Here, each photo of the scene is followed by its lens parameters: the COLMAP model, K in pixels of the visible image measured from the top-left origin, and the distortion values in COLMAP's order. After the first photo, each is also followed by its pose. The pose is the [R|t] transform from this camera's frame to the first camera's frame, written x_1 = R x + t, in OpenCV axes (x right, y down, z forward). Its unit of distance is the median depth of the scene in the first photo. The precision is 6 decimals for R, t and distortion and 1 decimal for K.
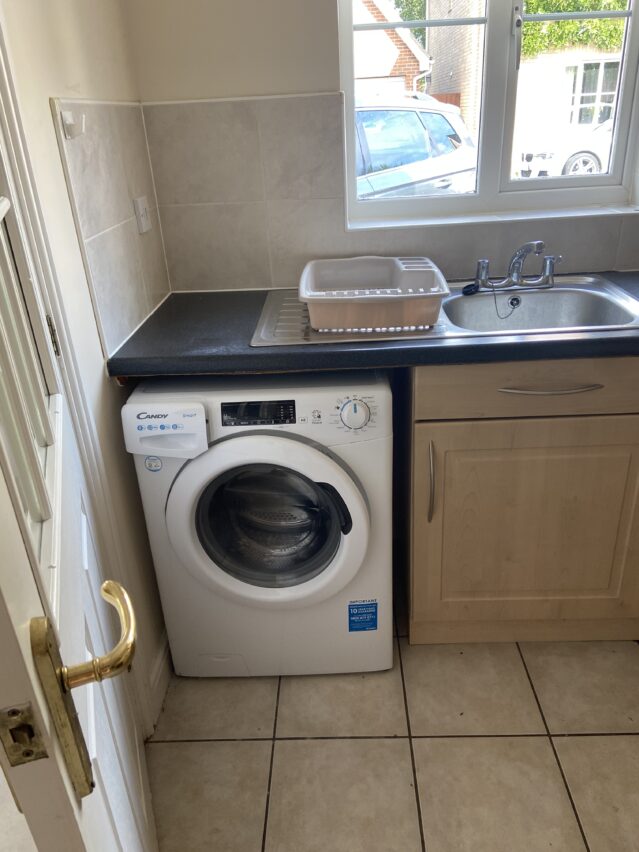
lens RADIAL K [[642.0, 0, 319.5], [0, 642.0, 420.1], [0, 0, 1]] dist [0.131839, -0.175729]
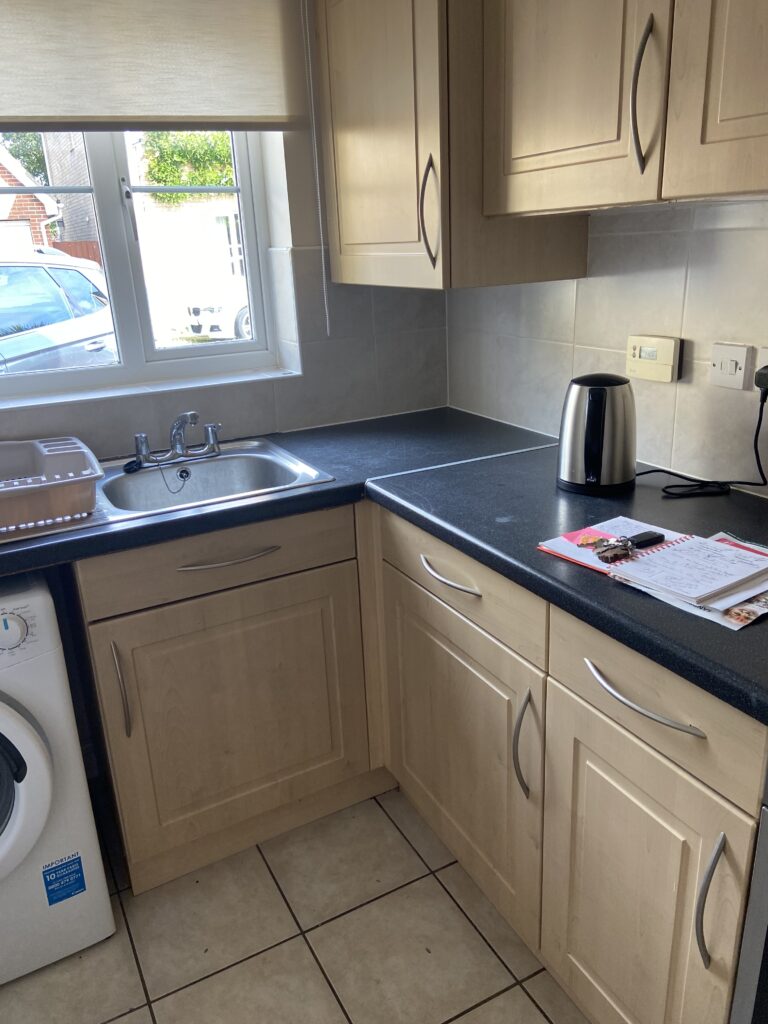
lens RADIAL K [[771.6, 0, 384.0], [0, 771.6, 504.9], [0, 0, 1]] dist [0.131839, -0.175729]
pose [[0.872260, -0.146731, 0.466510, 0.022968], [0.208231, 0.974568, -0.082812, 0.014115], [-0.442495, 0.169376, 0.880631, -0.105947]]
